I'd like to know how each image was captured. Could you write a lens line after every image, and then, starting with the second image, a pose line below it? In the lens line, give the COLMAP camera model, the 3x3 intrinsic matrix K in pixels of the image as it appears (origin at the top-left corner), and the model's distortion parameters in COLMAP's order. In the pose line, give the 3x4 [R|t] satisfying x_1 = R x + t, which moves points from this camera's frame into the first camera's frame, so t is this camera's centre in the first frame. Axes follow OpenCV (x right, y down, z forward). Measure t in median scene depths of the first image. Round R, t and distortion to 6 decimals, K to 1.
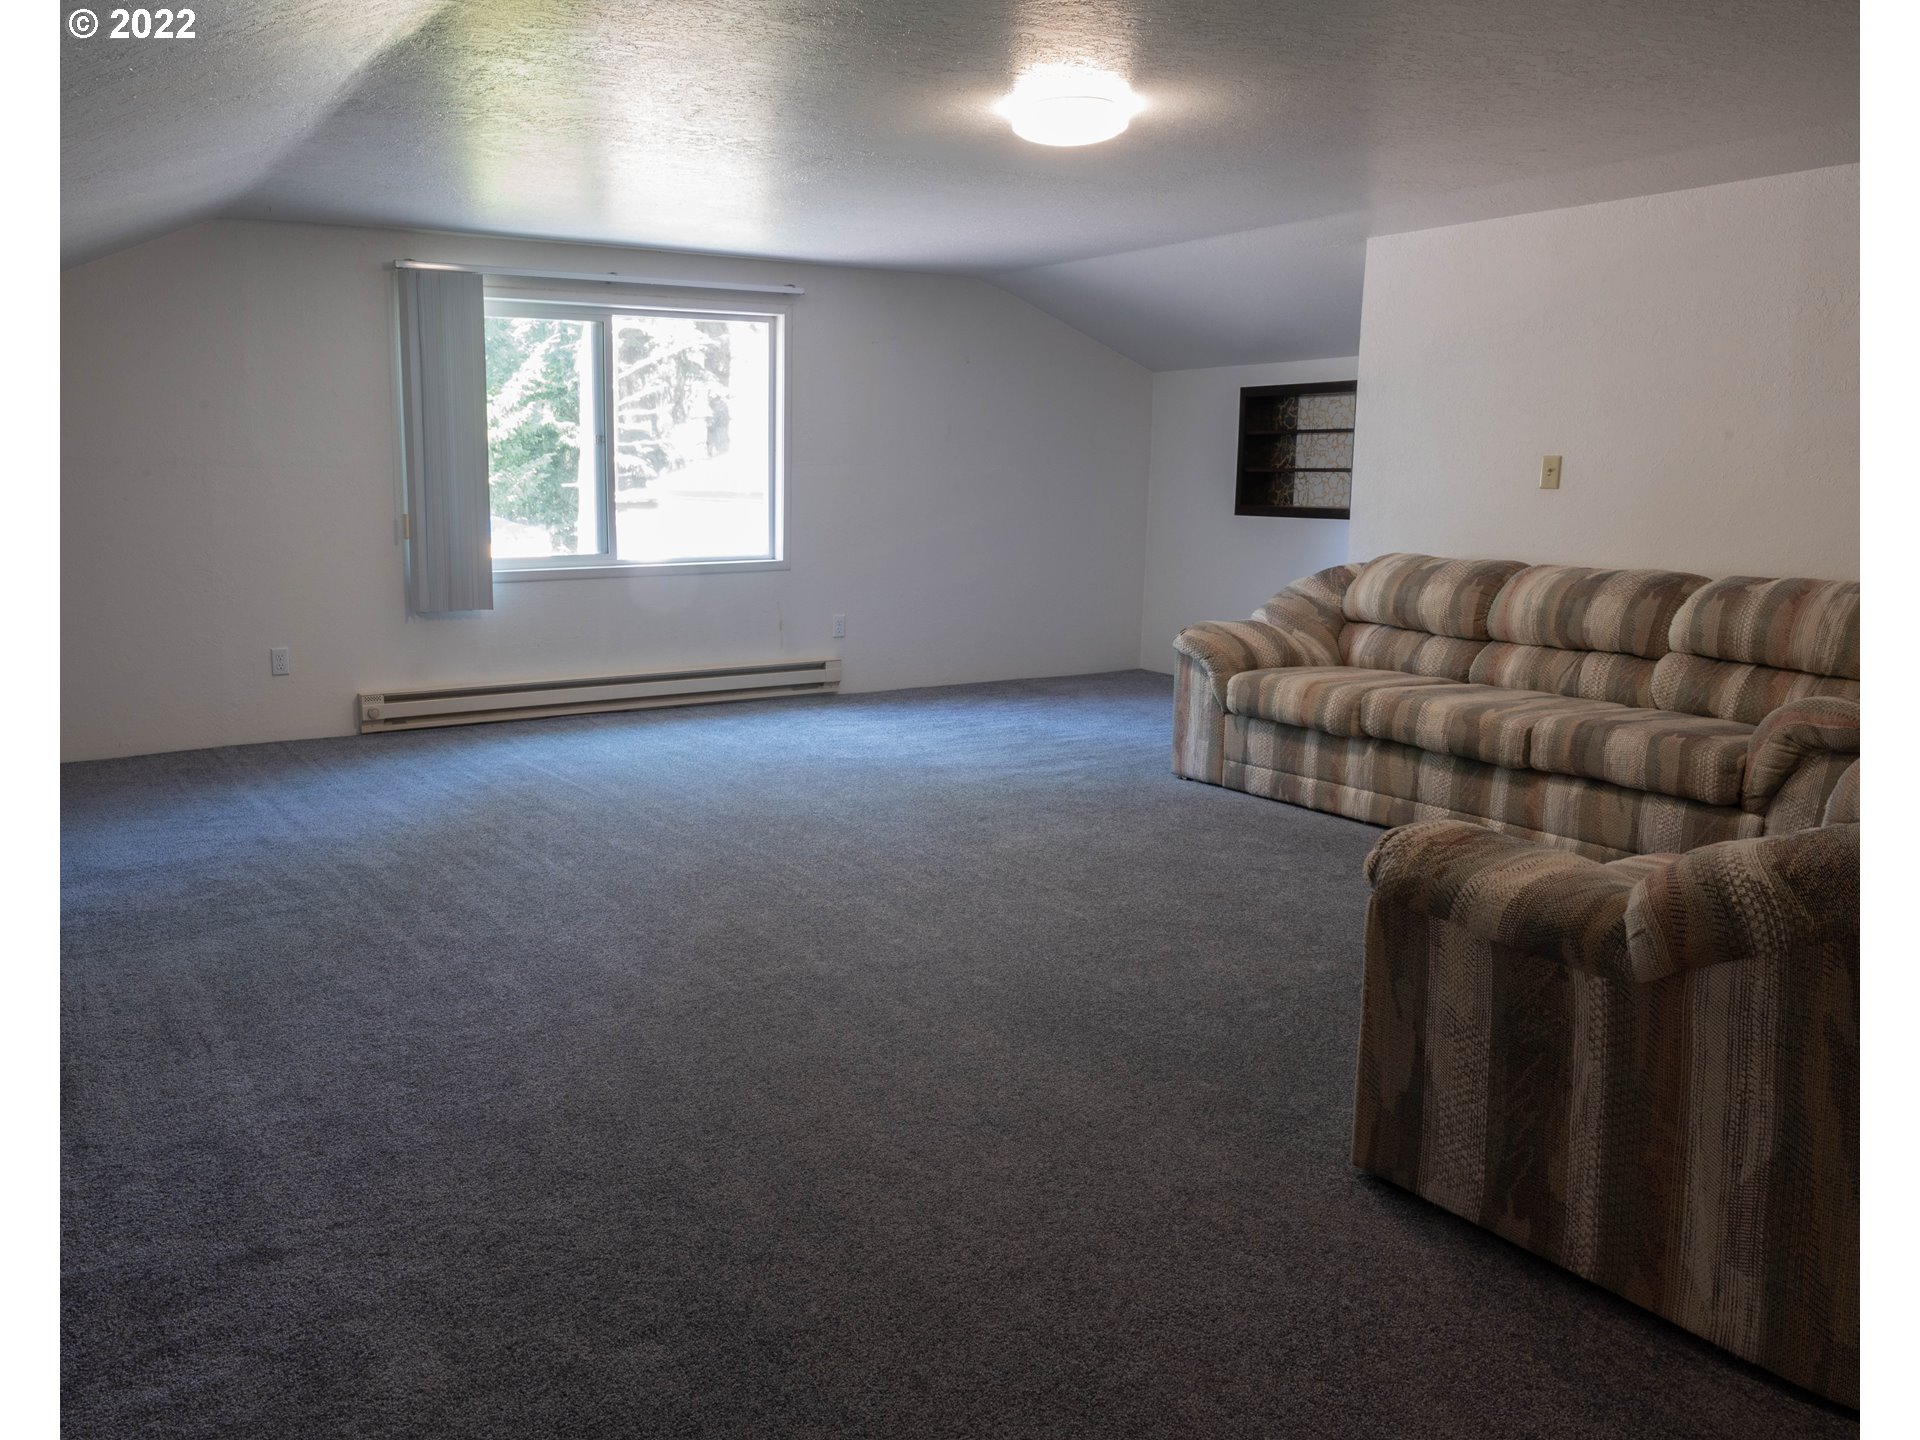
lens RADIAL K [[1529.1, 0, 960.0], [0, 1529.1, 720.0], [0, 0, 1]] dist [-0.001058, -0.000364]
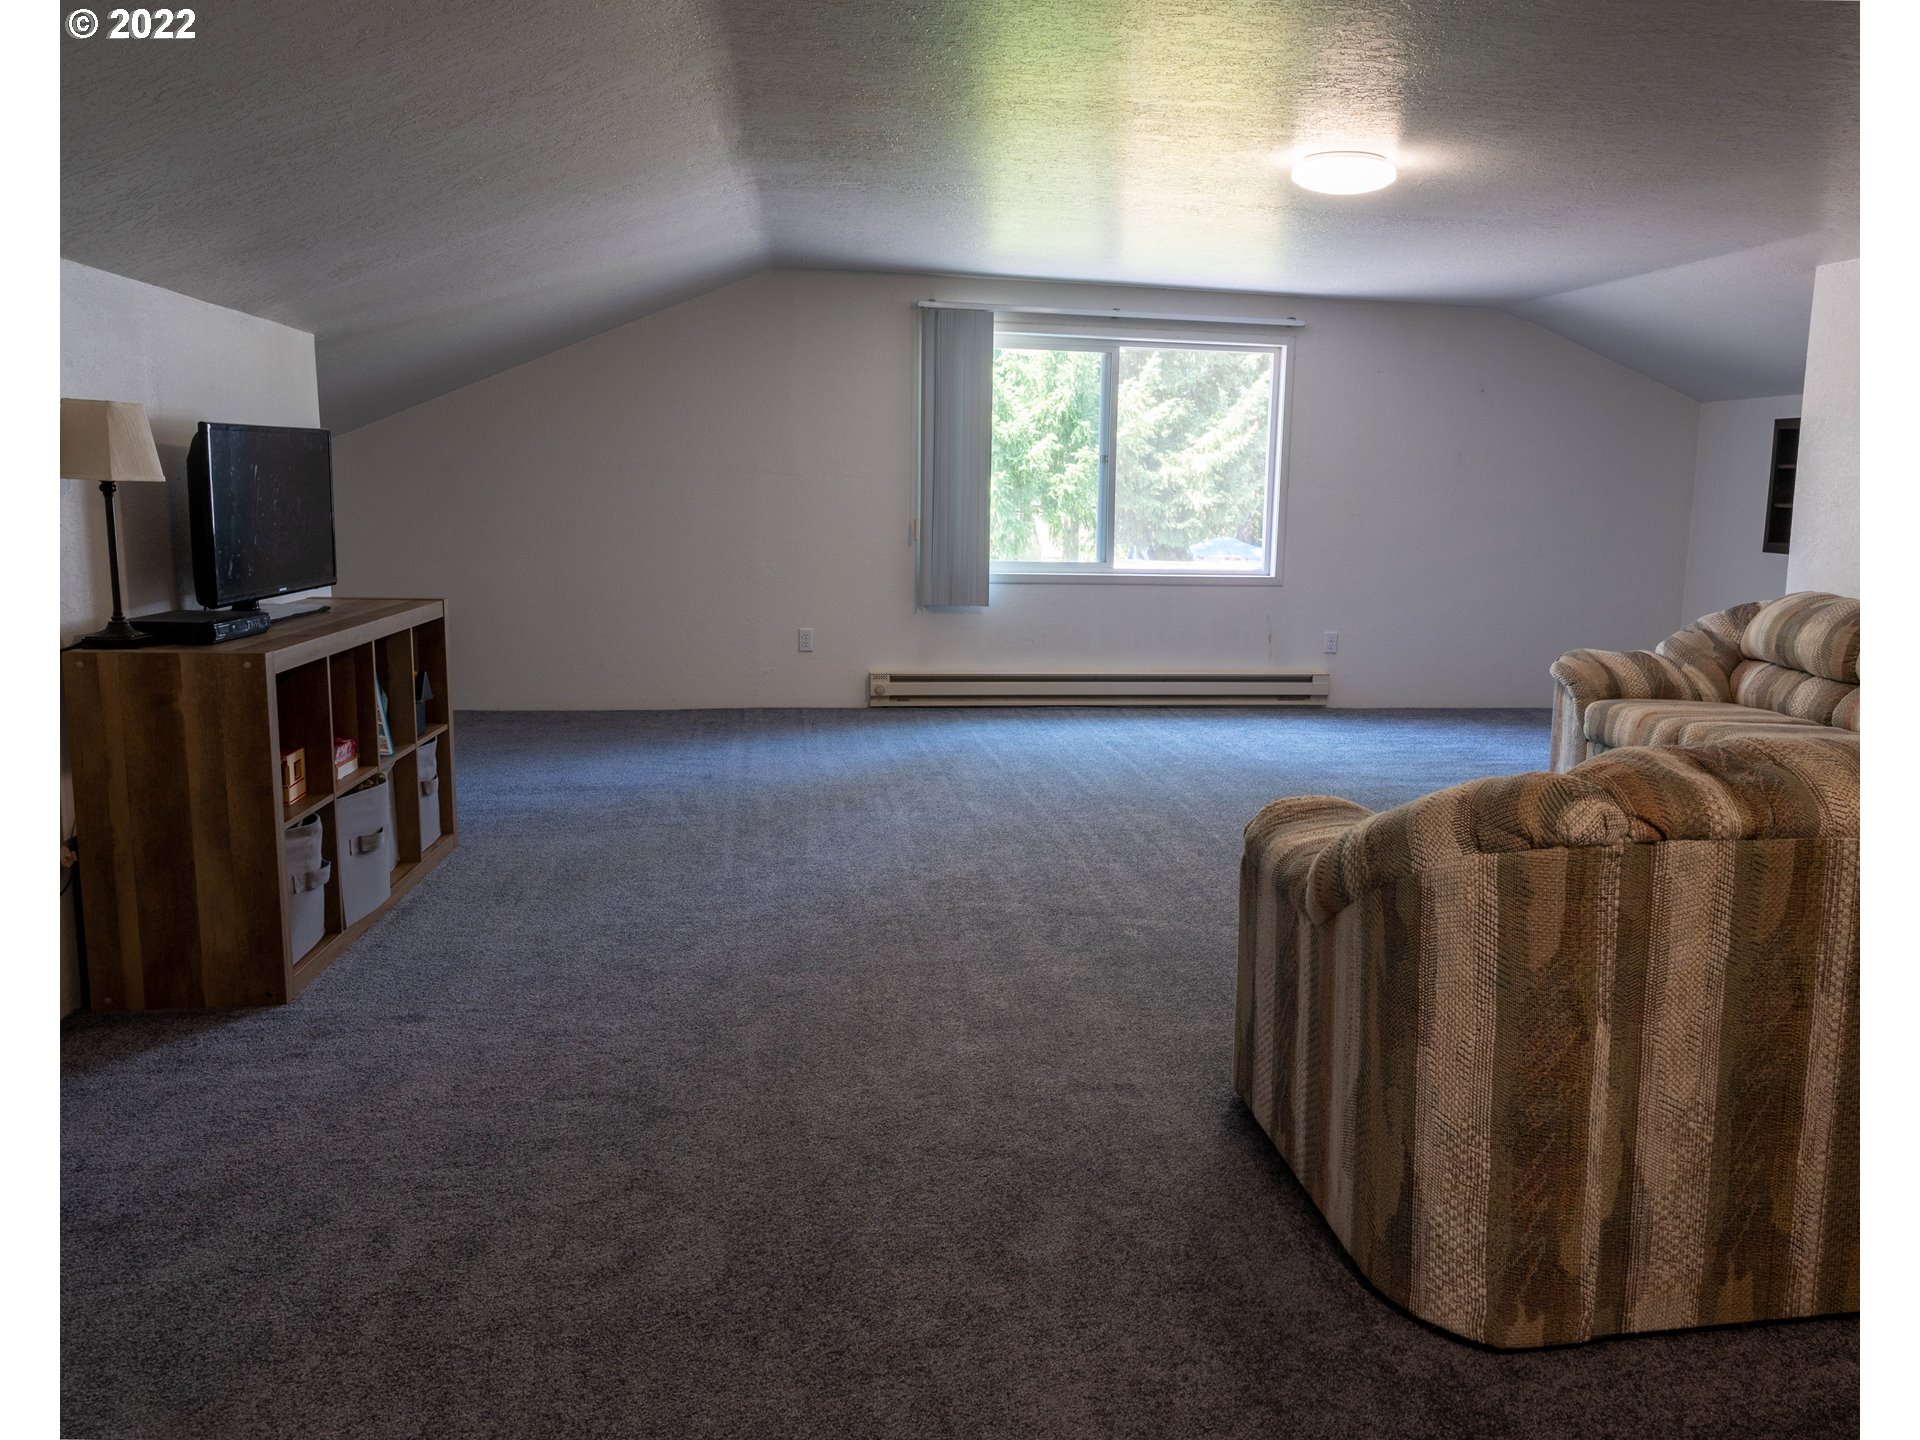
lens RADIAL K [[1547.0, 0, 1161.0], [0, 1547.0, 720.5], [0, 0, 1]] dist [0.003055, -0.004510]
pose [[0.946822, 0.073138, -0.313334, 0.194056], [-0.079030, 0.996853, -0.006126, 0.009265], [0.311900, 0.030563, 0.949623, -0.046610]]
